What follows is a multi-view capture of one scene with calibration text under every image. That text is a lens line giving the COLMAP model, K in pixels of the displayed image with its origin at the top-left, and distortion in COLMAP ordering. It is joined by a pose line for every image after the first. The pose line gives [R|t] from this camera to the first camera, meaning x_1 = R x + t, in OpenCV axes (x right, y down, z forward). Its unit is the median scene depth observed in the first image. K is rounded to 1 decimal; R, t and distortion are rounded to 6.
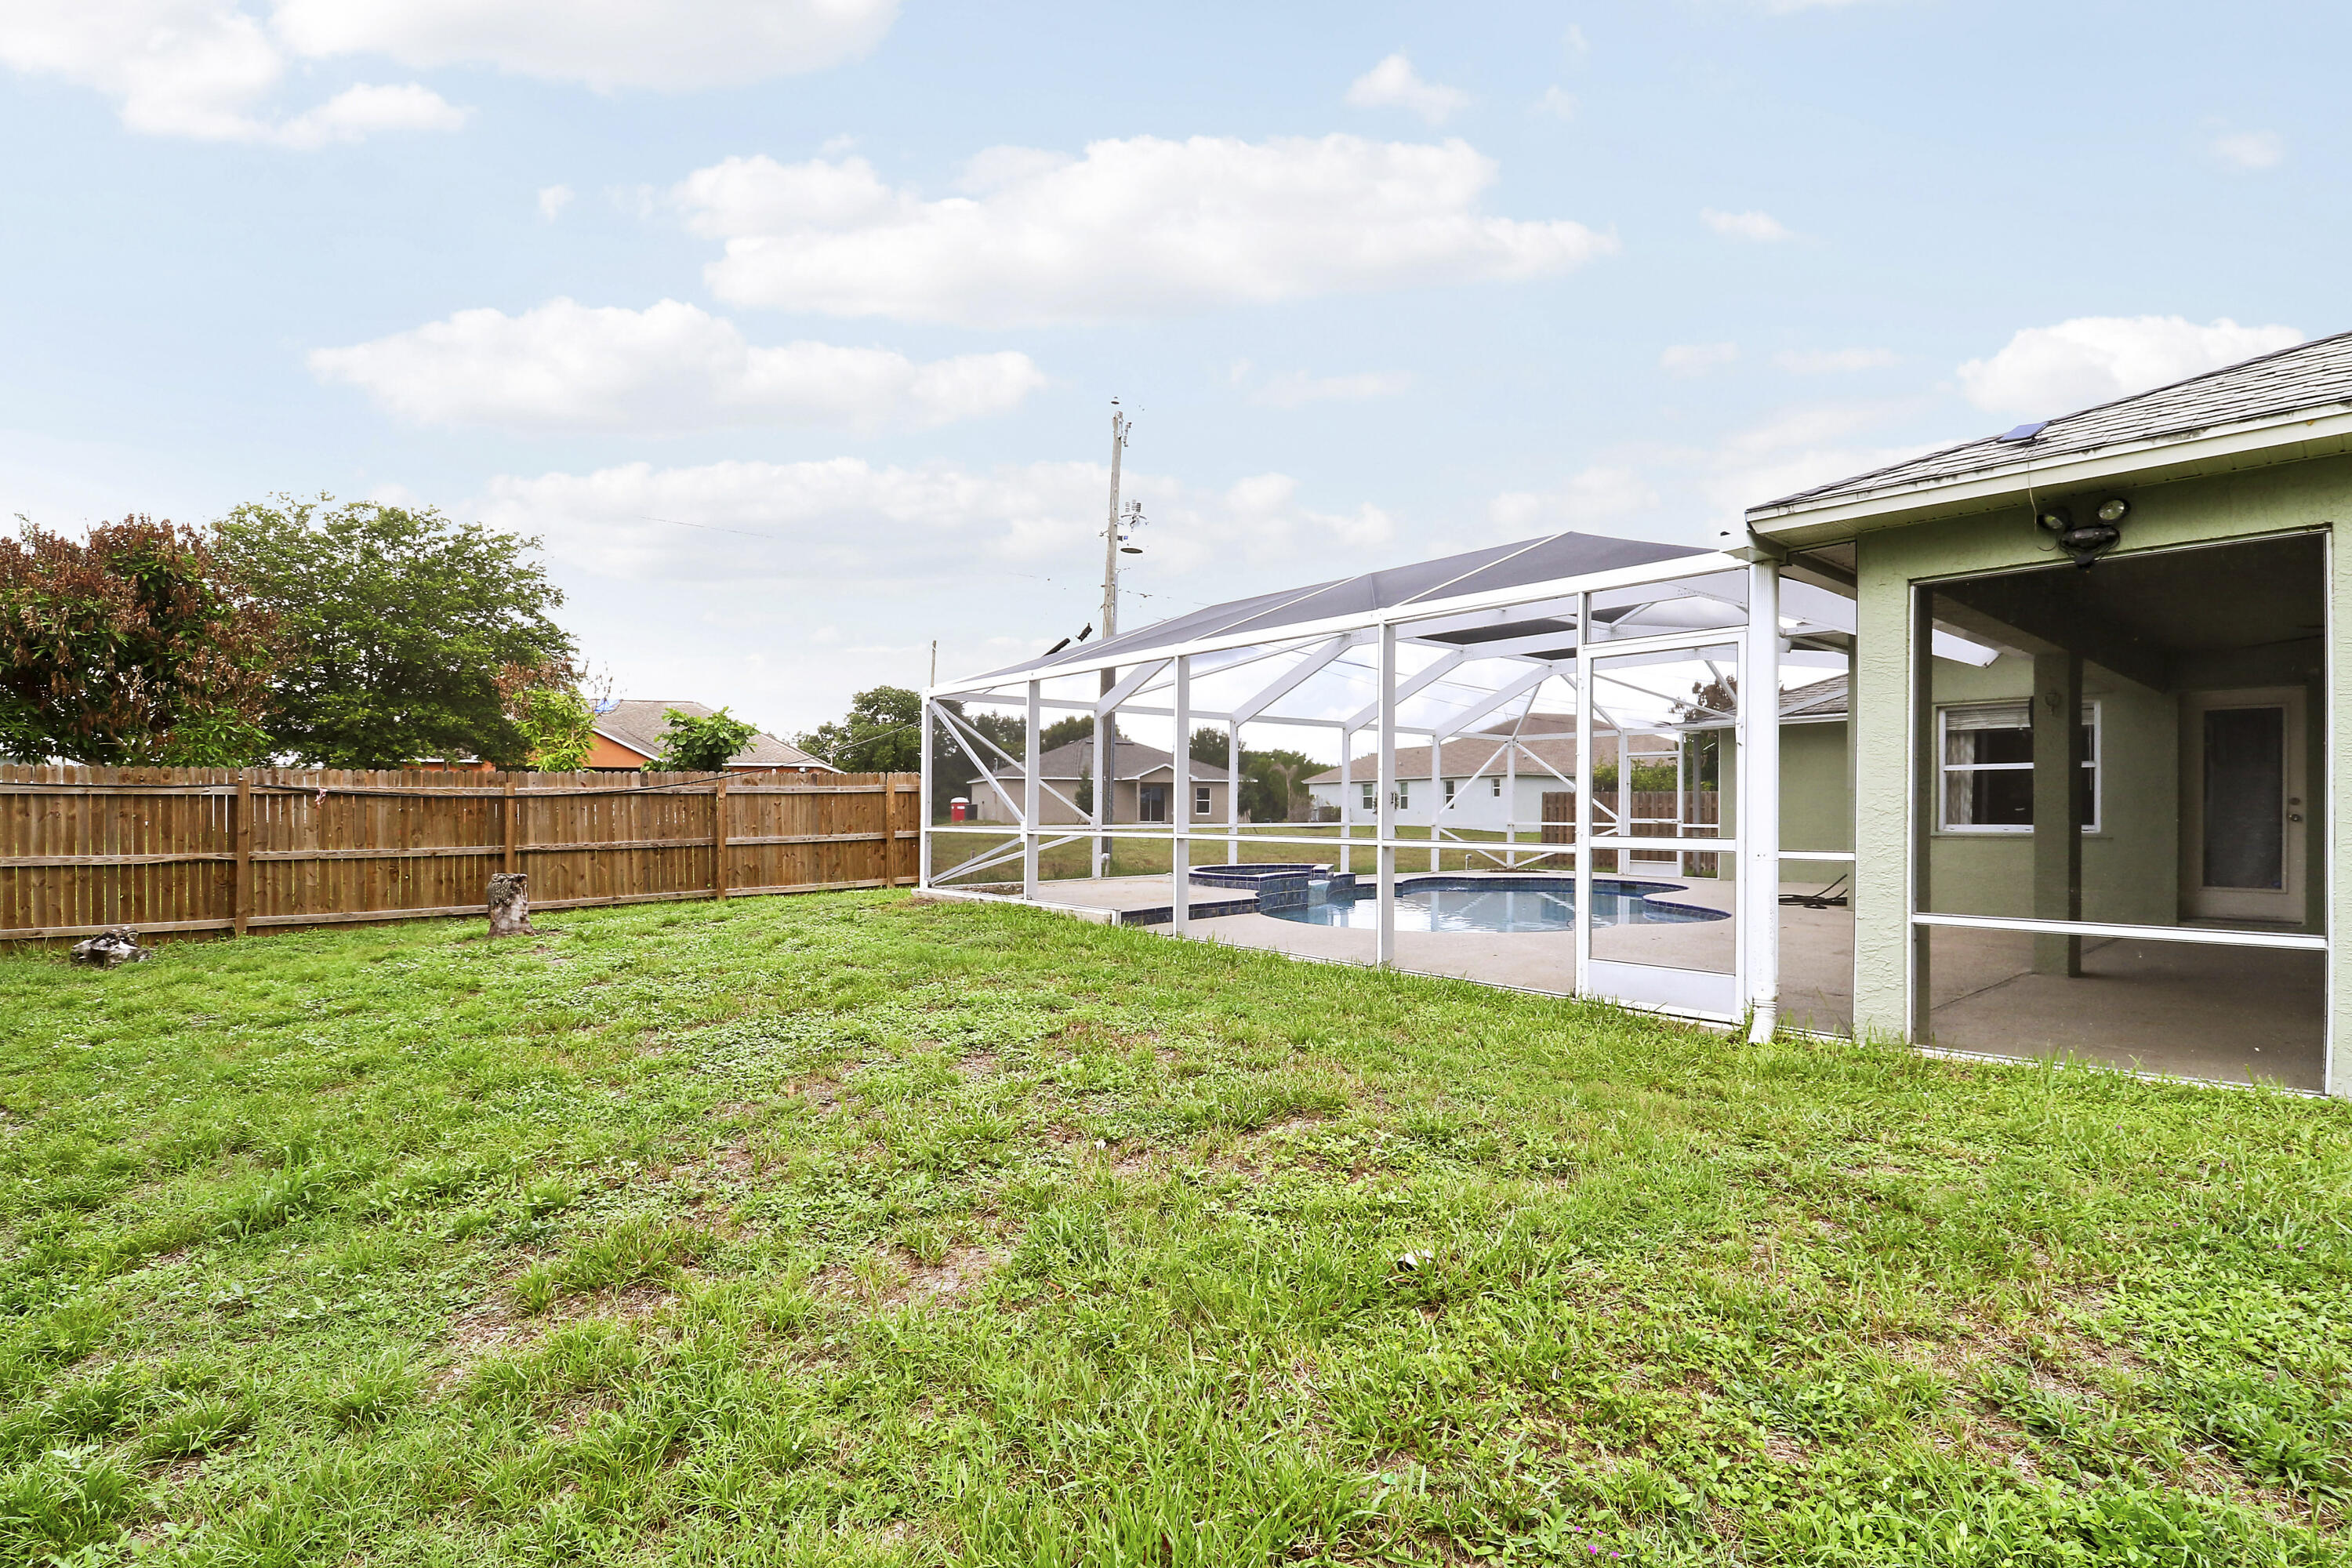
lens RADIAL K [[1101.3, 0, 1180.4], [0, 1101.3, 788.0], [0, 0, 1]] dist [0.005075, -0.012557]
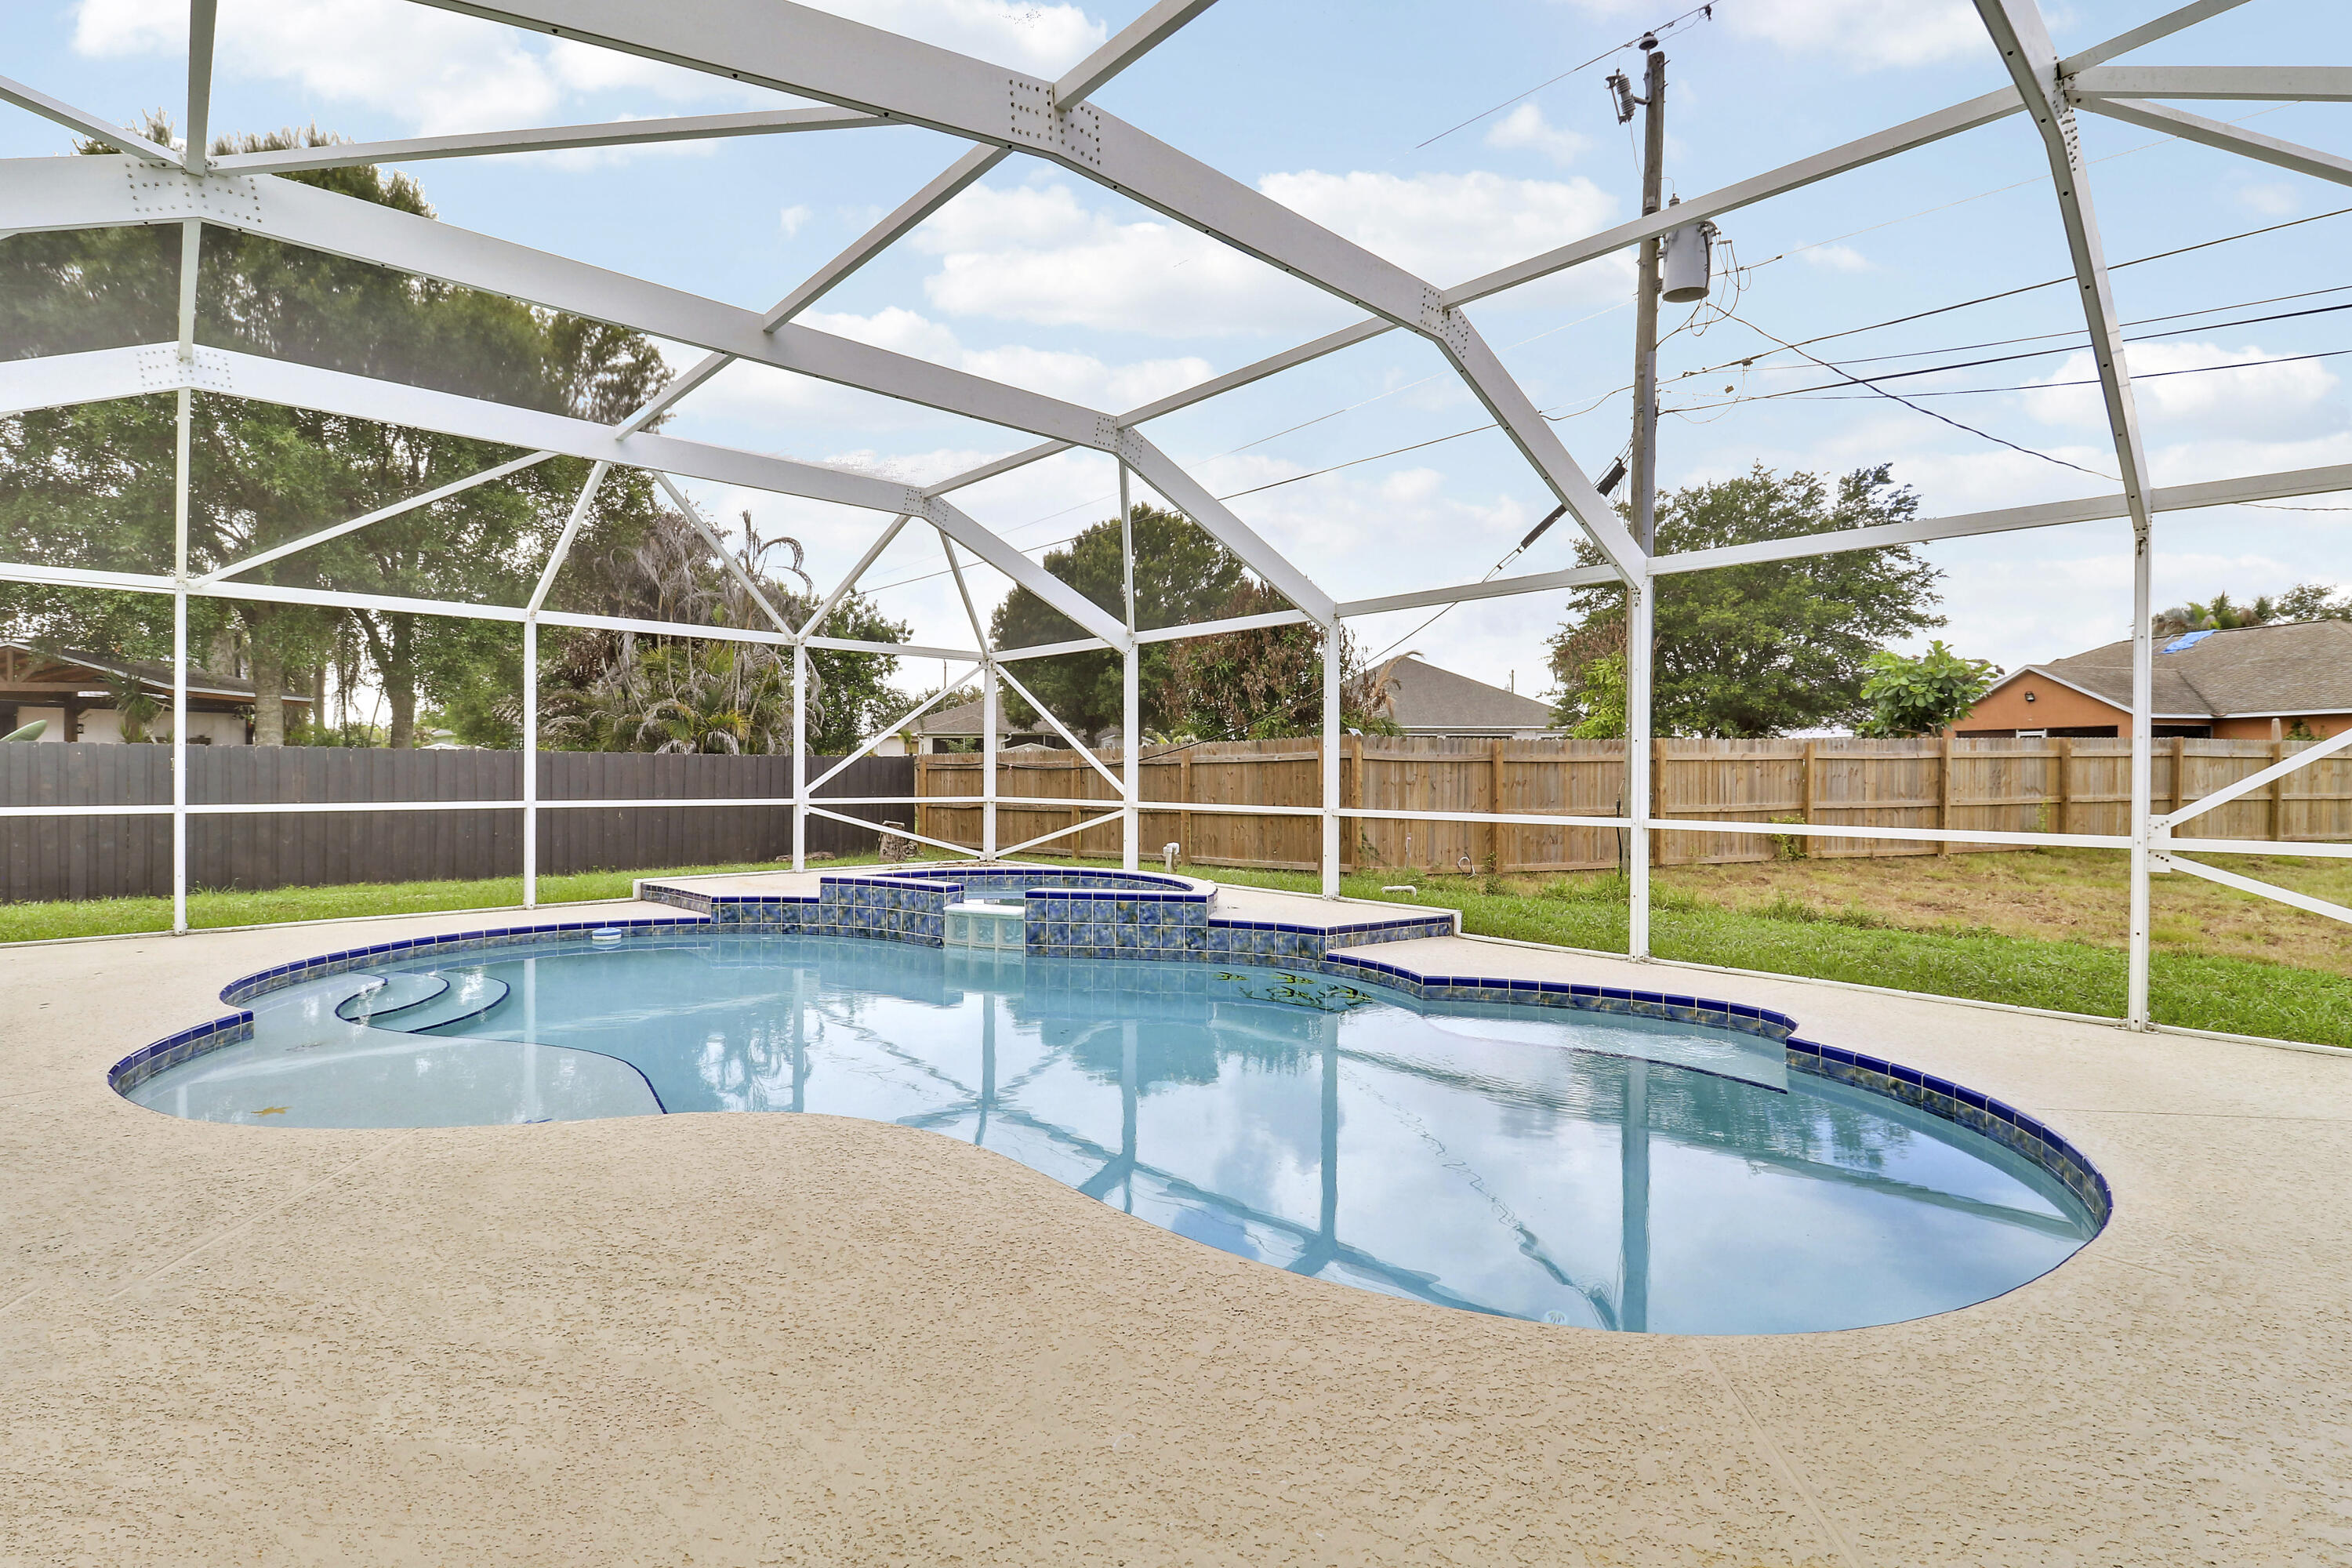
lens RADIAL K [[1101.3, 0, 1180.4], [0, 1101.3, 788.0], [0, 0, 1]] dist [0.005075, -0.012557]
pose [[0.030390, 0.012081, -0.999465, 0.485341], [0.013218, 0.999835, 0.012487, 0.011826], [0.999451, -0.013590, 0.030226, 0.755474]]
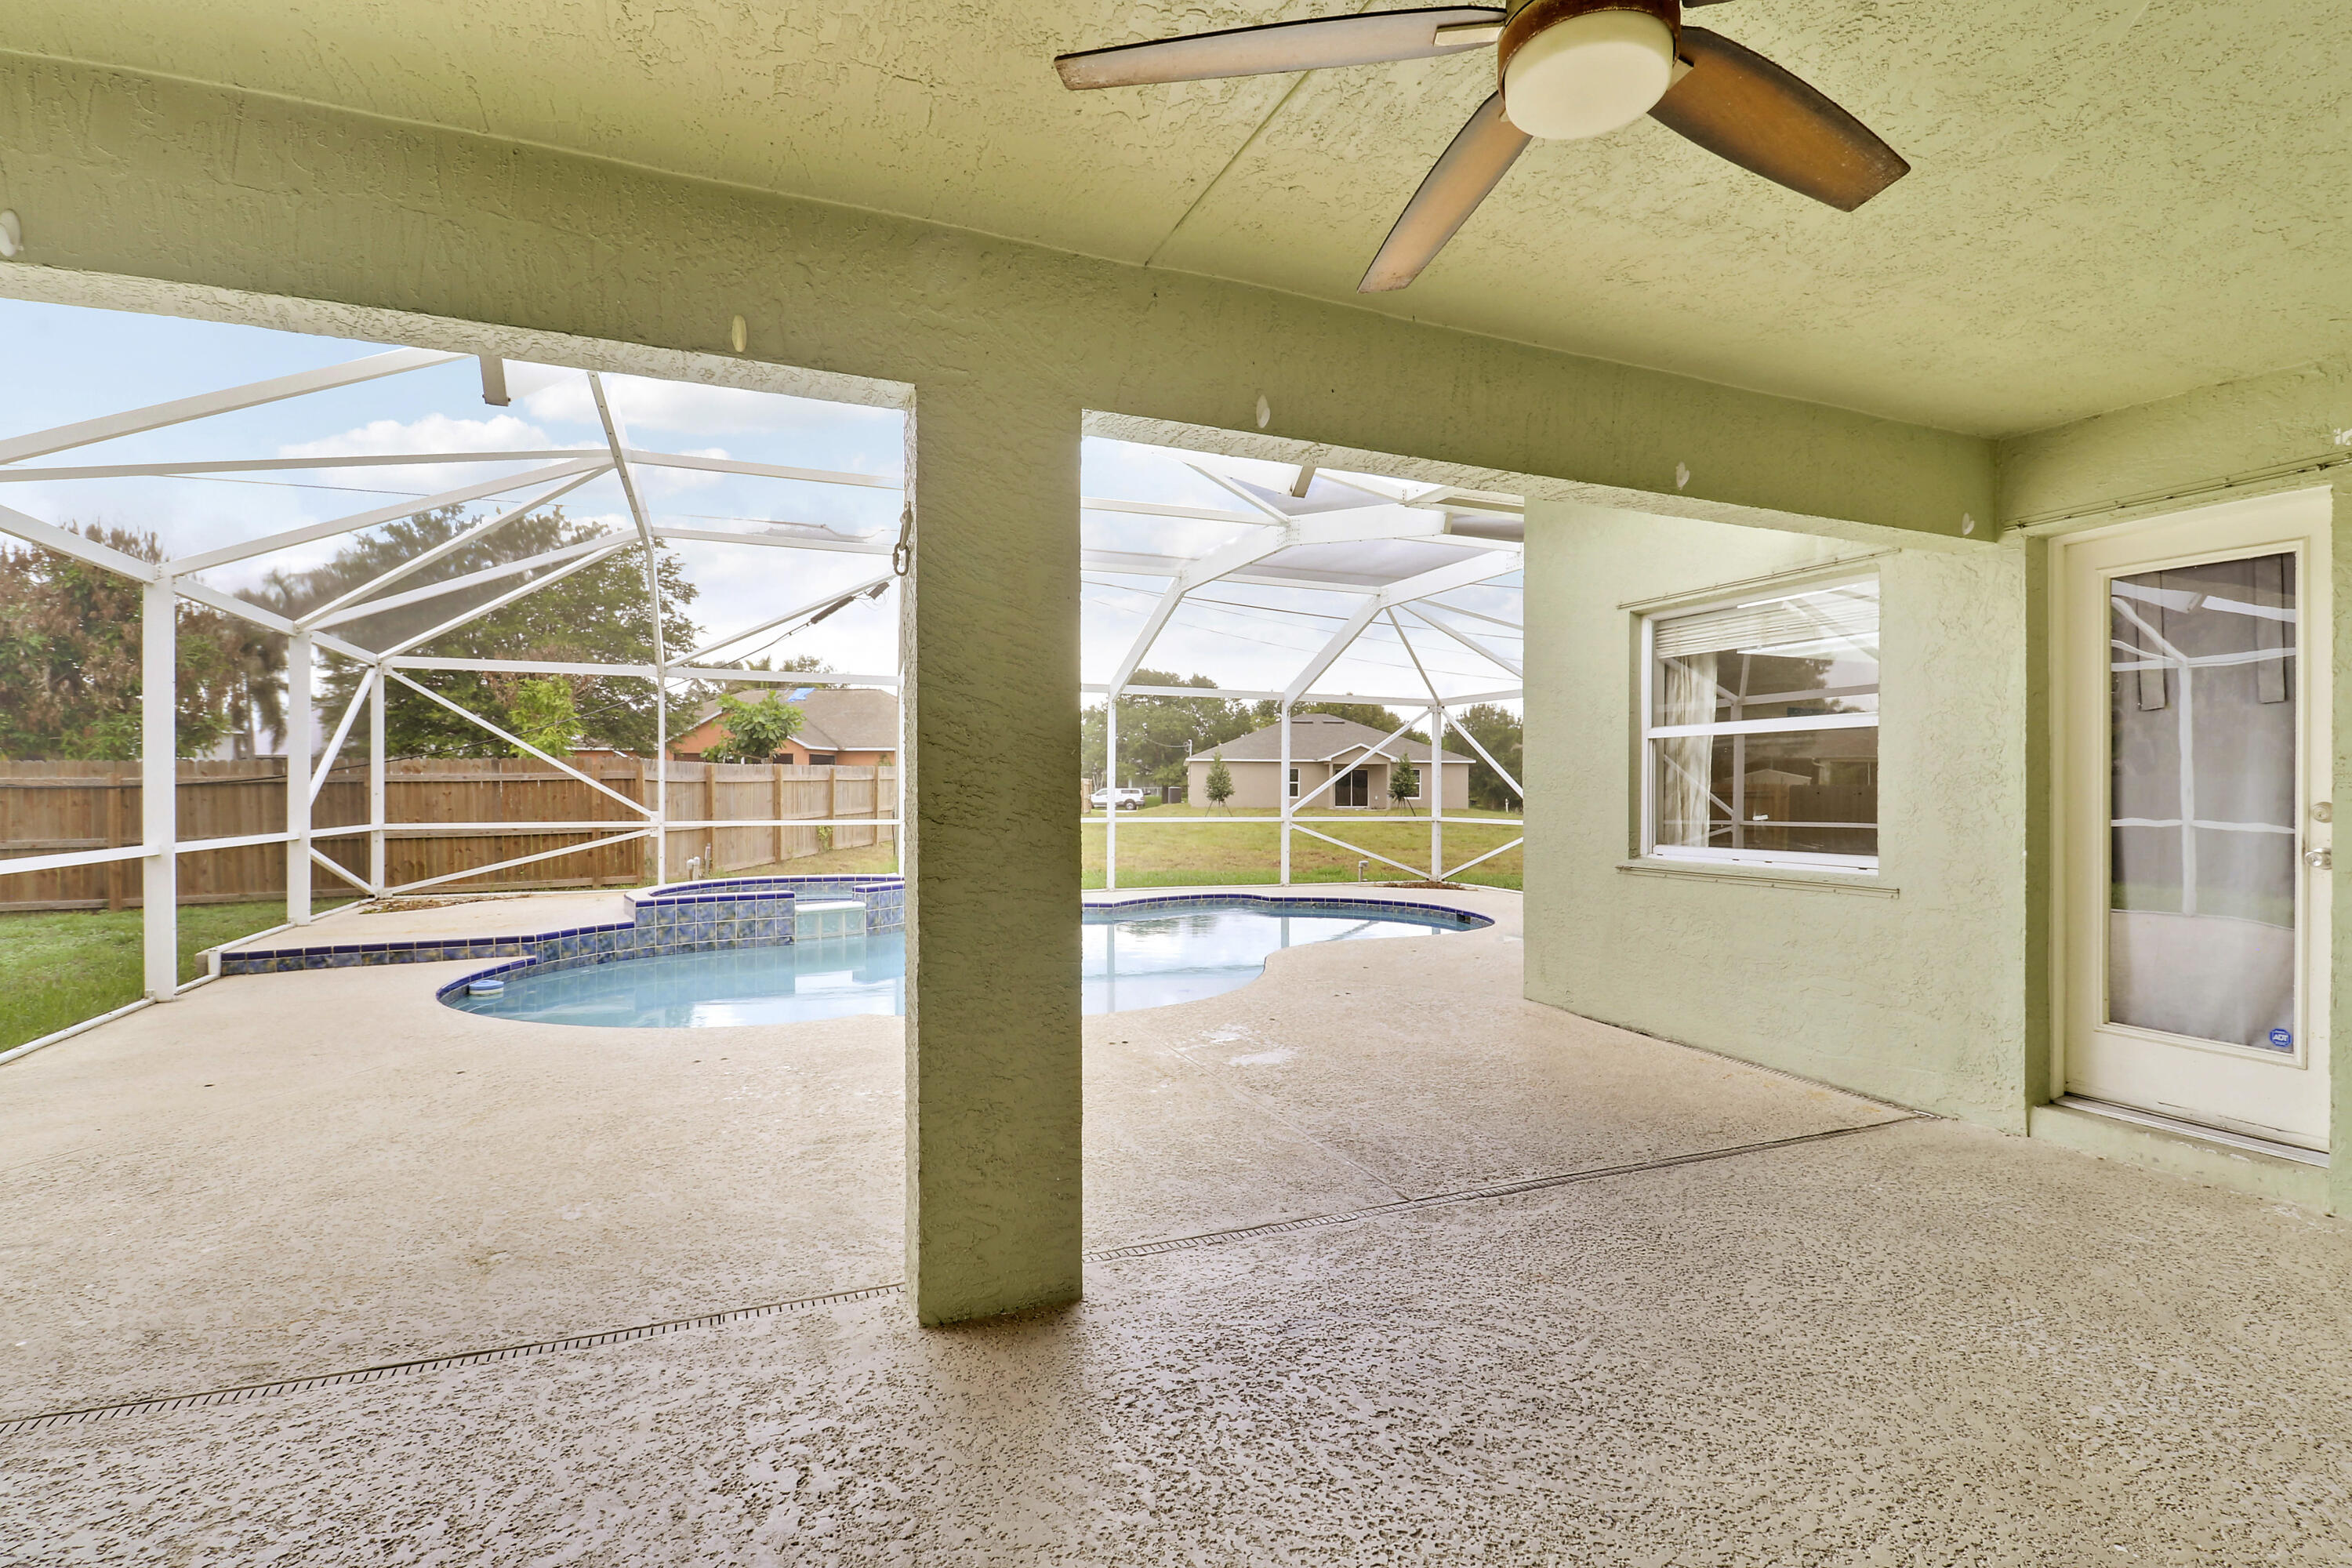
lens RADIAL K [[1101.3, 0, 1180.4], [0, 1101.3, 788.0], [0, 0, 1]] dist [0.005075, -0.012557]
pose [[0.949660, 0.000453, -0.313282, 0.393825], [0.004767, 0.999862, 0.015896, -0.001283], [0.313246, -0.016589, 0.949527, 0.273474]]
